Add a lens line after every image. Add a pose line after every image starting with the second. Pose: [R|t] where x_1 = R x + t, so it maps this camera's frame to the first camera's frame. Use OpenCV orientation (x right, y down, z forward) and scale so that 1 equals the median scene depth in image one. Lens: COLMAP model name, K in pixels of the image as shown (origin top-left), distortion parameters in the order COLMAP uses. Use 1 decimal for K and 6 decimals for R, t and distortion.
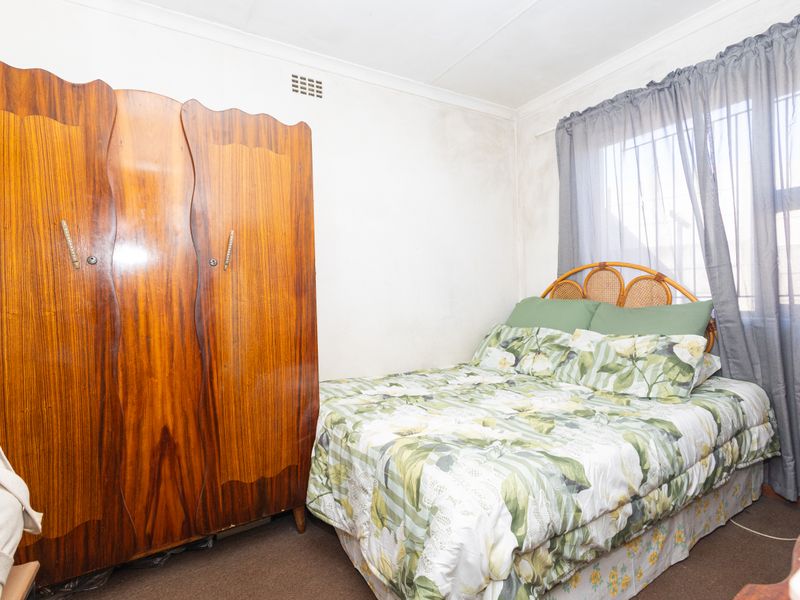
lens RADIAL K [[409.2, 0, 395.8], [0, 409.2, 297.9], [0, 0, 1]] dist [0.008771, 0.001490]
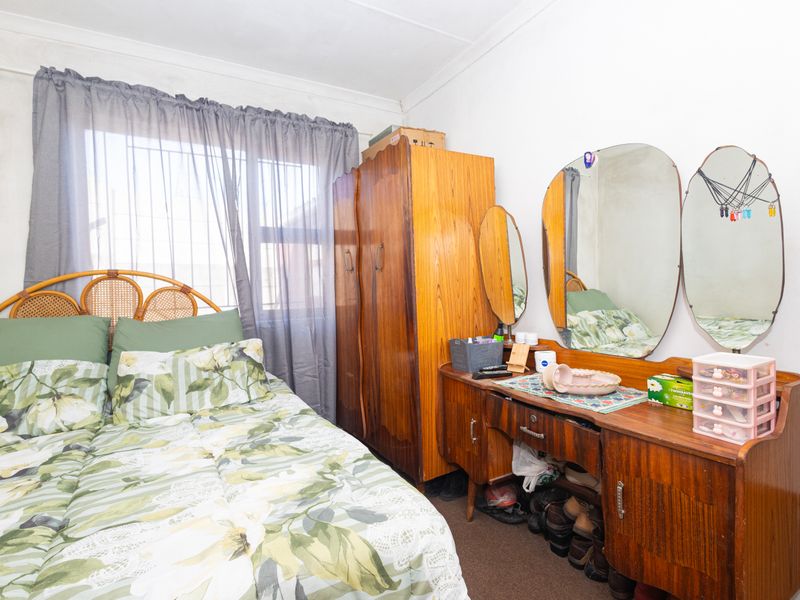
lens RADIAL K [[409.2, 0, 387.9], [0, 409.2, 290.0], [0, 0, 1]] dist [0.008771, 0.001490]
pose [[0.045085, 0.012944, 0.998899, -0.371442], [0.039036, 0.999130, -0.014709, -0.013722], [-0.998220, 0.039656, 0.044540, 0.492496]]
